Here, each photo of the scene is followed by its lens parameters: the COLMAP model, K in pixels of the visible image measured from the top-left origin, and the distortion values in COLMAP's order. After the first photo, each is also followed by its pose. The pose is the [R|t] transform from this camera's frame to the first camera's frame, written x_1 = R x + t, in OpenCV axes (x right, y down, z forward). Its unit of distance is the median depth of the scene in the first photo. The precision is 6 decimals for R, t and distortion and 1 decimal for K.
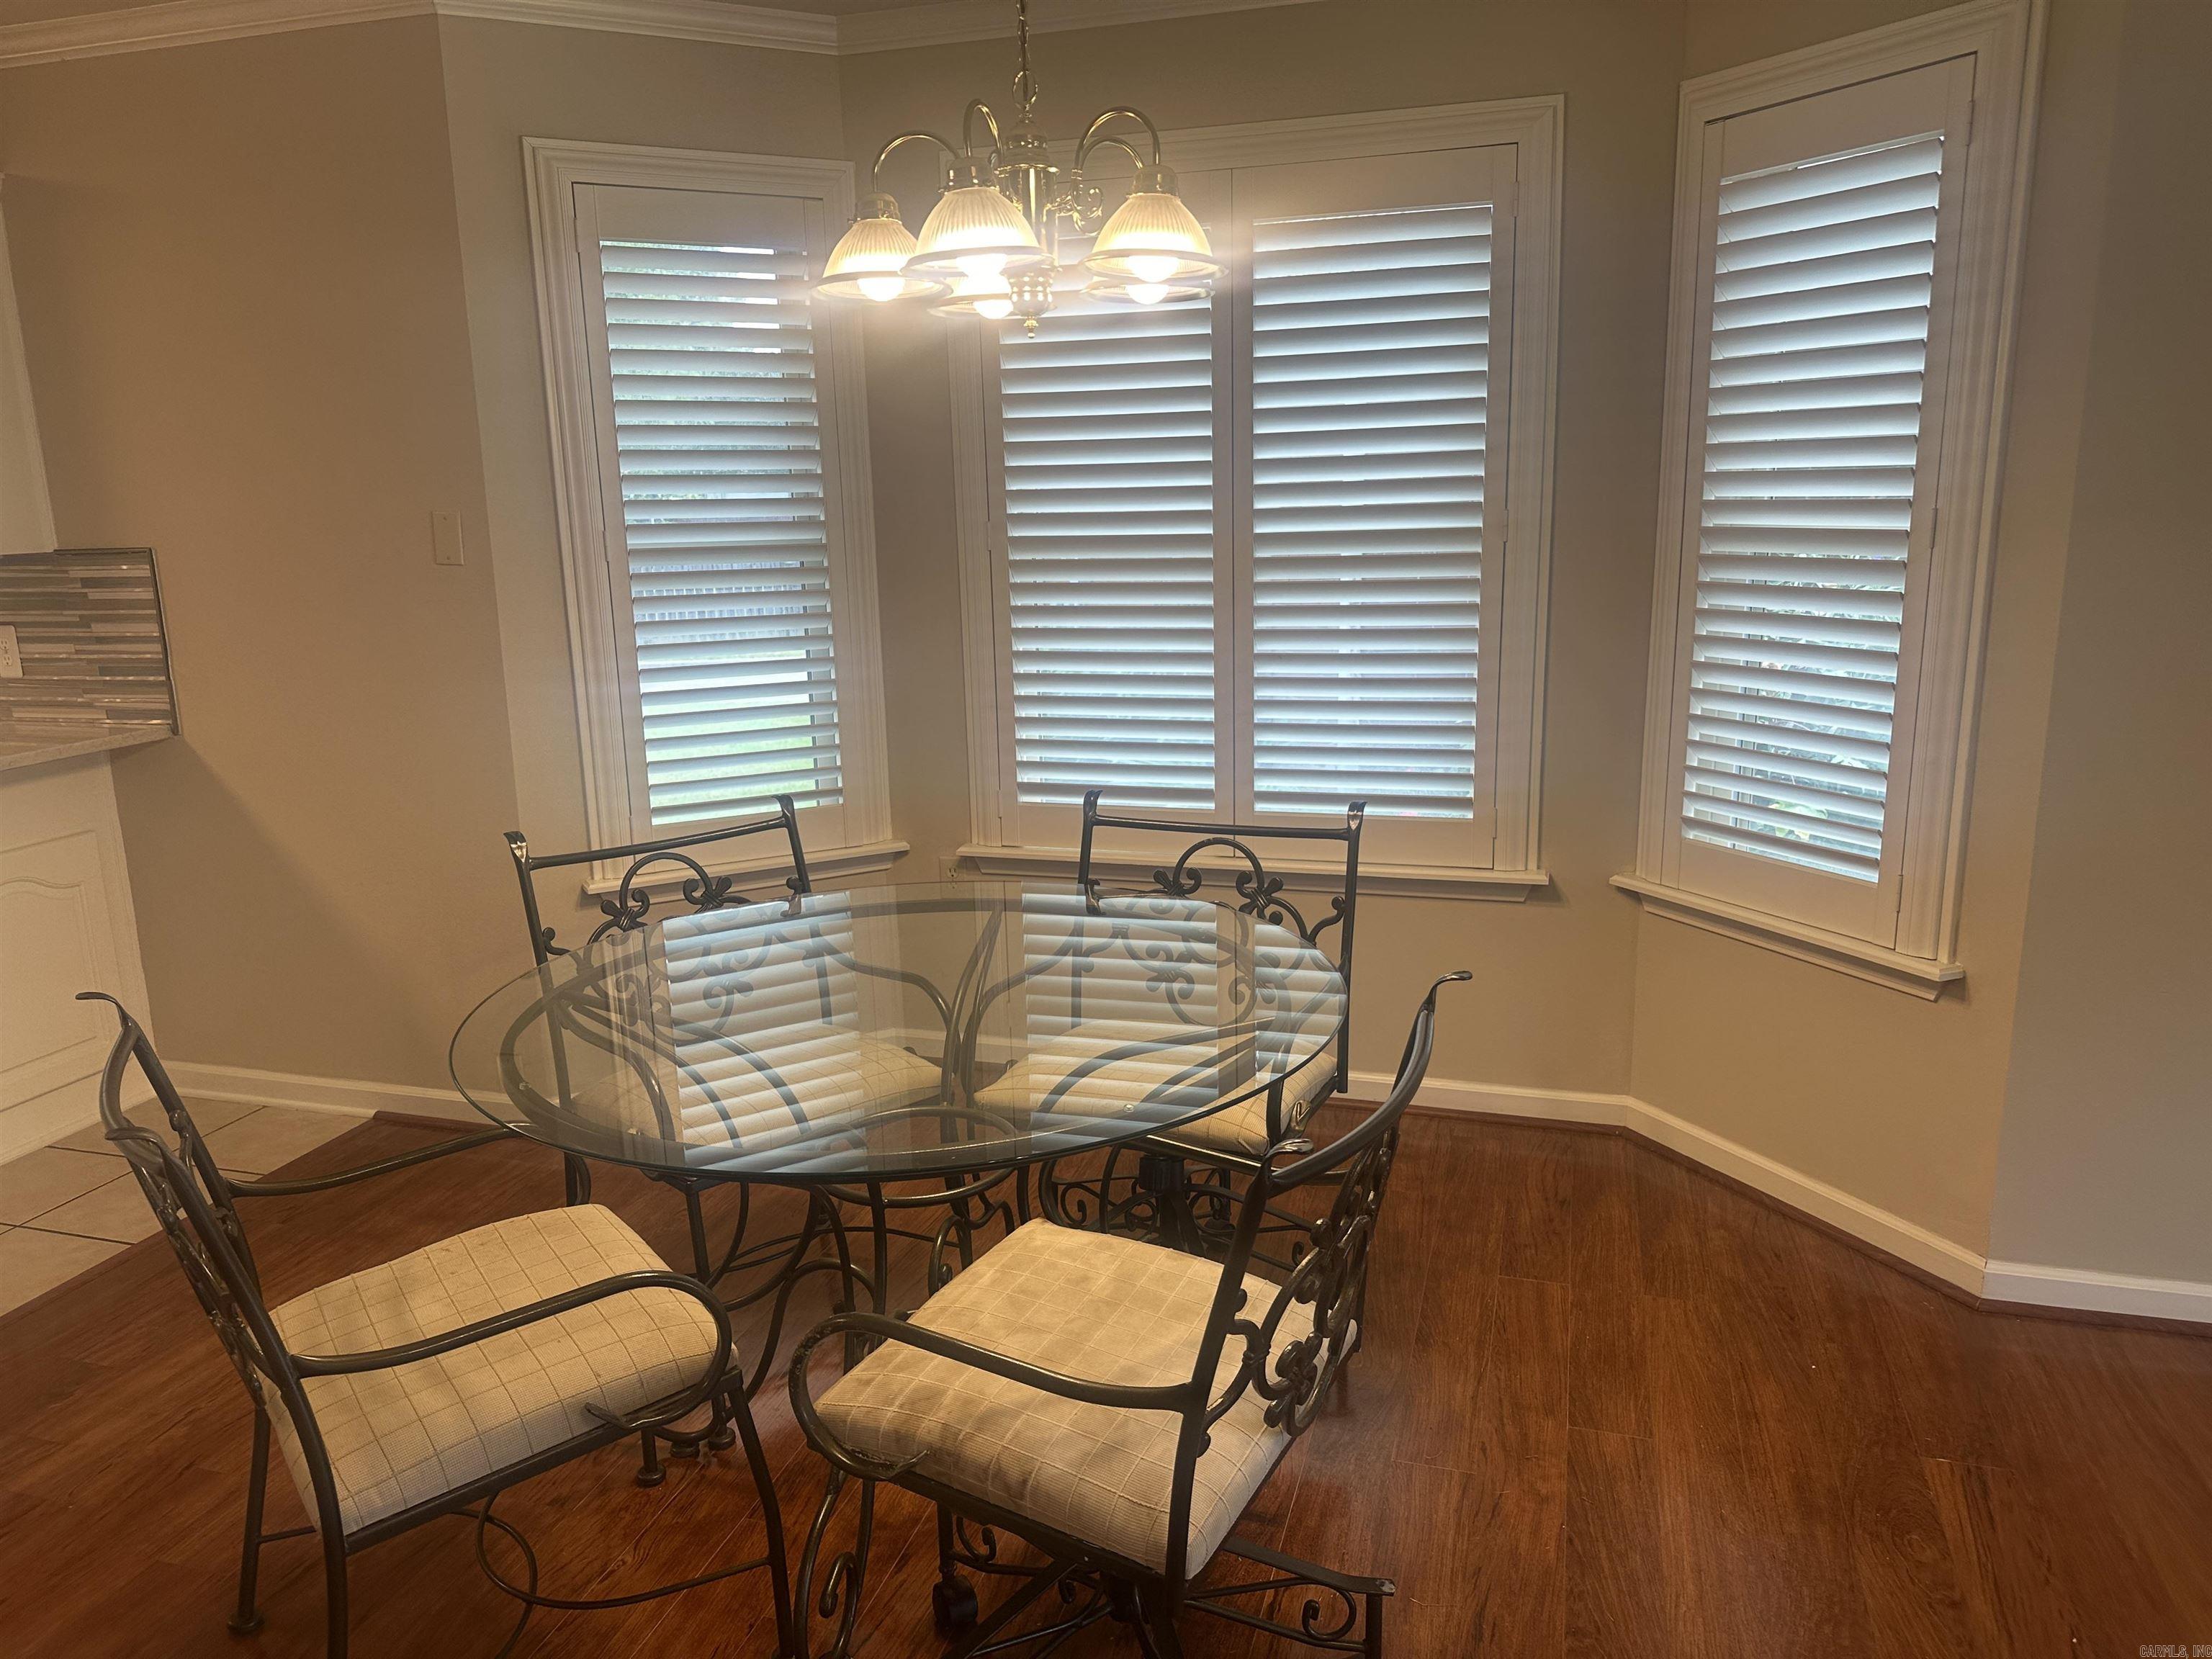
lens RADIAL K [[1556.5, 0, 1085.7], [0, 1556.5, 833.2], [0, 0, 1]] dist [0.044463, -0.027184]
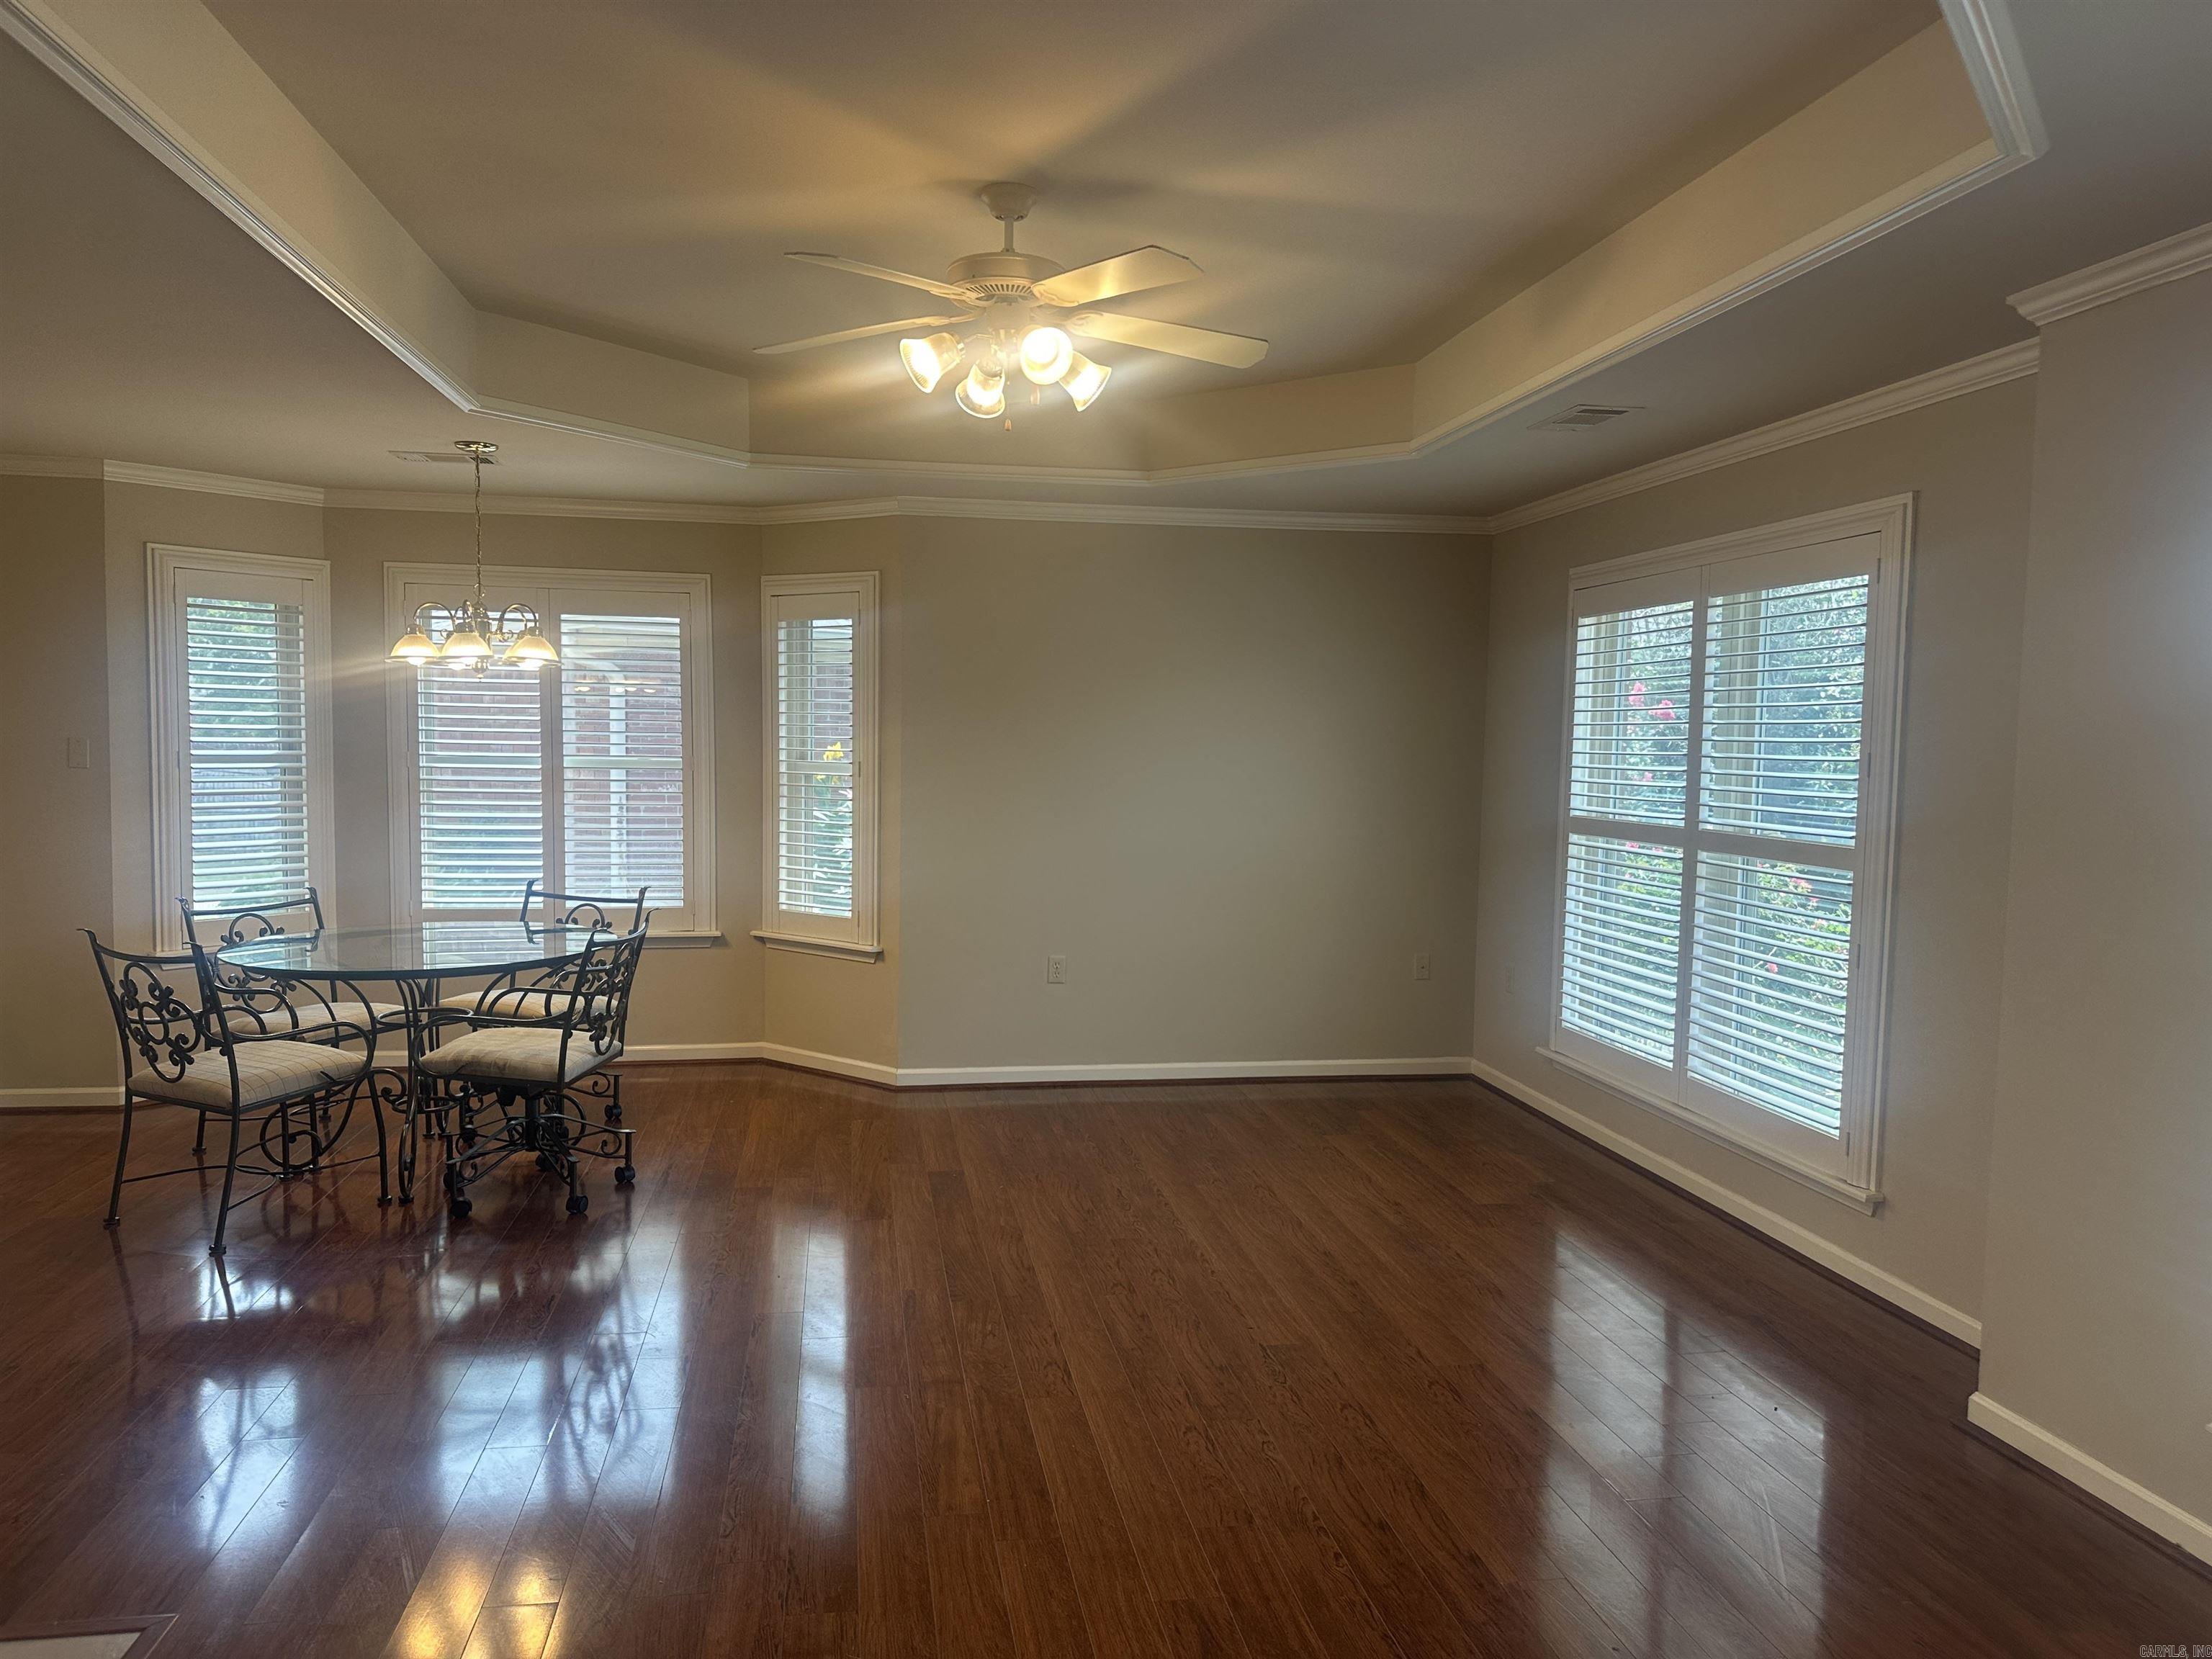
lens RADIAL K [[1556.5, 0, 1107.9], [0, 1556.5, 835.9], [0, 0, 1]] dist [0.044463, -0.027184]
pose [[0.892995, 0.006554, 0.450018, -0.195925], [0.063701, 0.987988, -0.140793, 0.258917], [-0.445535, 0.154394, 0.881851, -1.204231]]
